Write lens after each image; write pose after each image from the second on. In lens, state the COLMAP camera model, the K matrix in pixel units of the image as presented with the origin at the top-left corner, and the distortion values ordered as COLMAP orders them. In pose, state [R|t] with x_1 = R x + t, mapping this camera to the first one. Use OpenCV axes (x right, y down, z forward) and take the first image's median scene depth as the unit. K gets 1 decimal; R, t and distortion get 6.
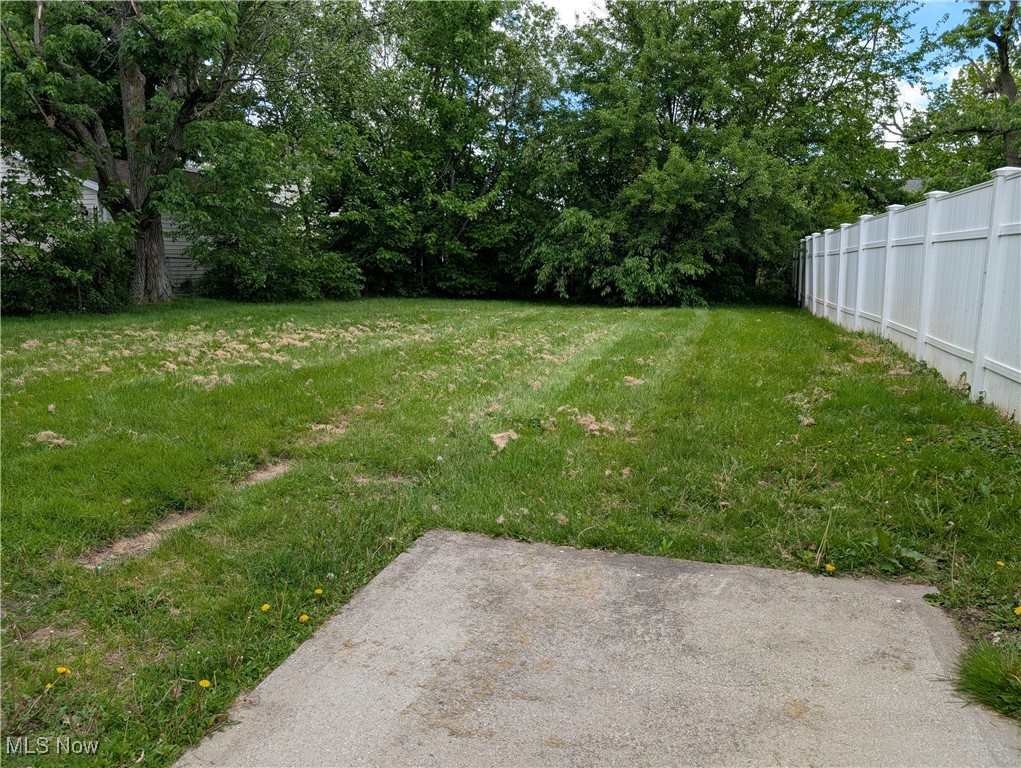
lens RADIAL K [[718.7, 0, 506.1], [0, 718.7, 388.2], [0, 0, 1]] dist [-0.020438, 0.005660]
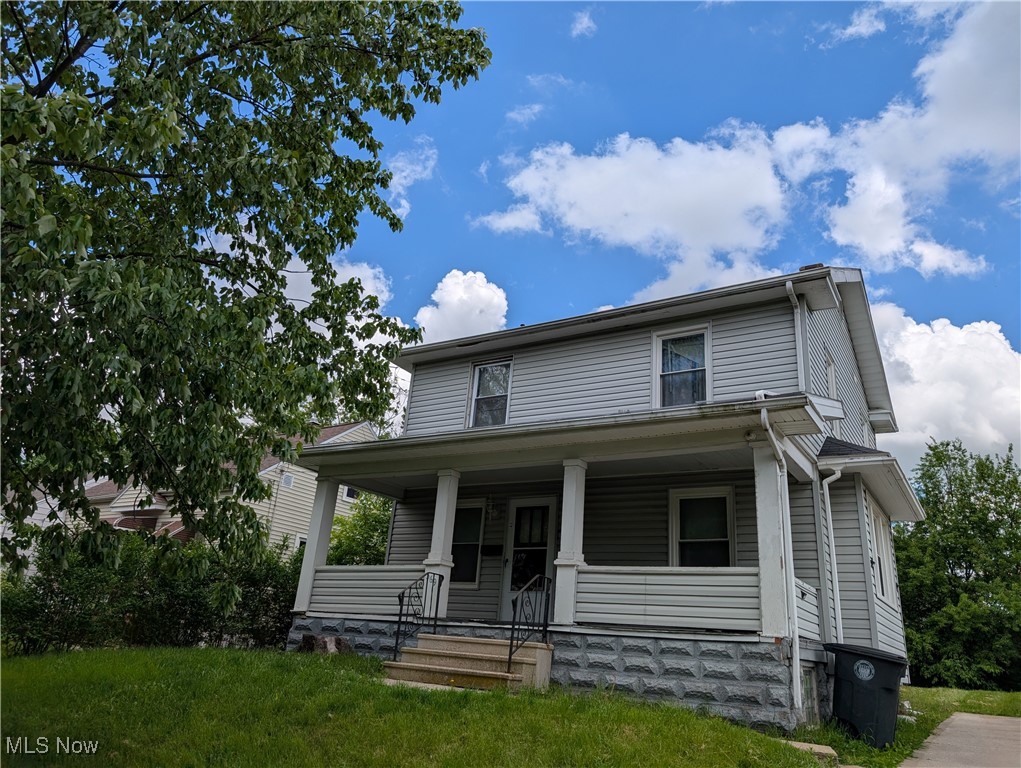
lens RADIAL K [[718.7, 0, 515.2], [0, 718.7, 376.0], [0, 0, 1]] dist [-0.020438, 0.005660]
pose [[0.966270, -0.036602, -0.254916, -0.338048], [-0.102063, 0.854365, -0.509552, 0.193011], [0.236442, 0.518382, 0.821812, -0.903001]]
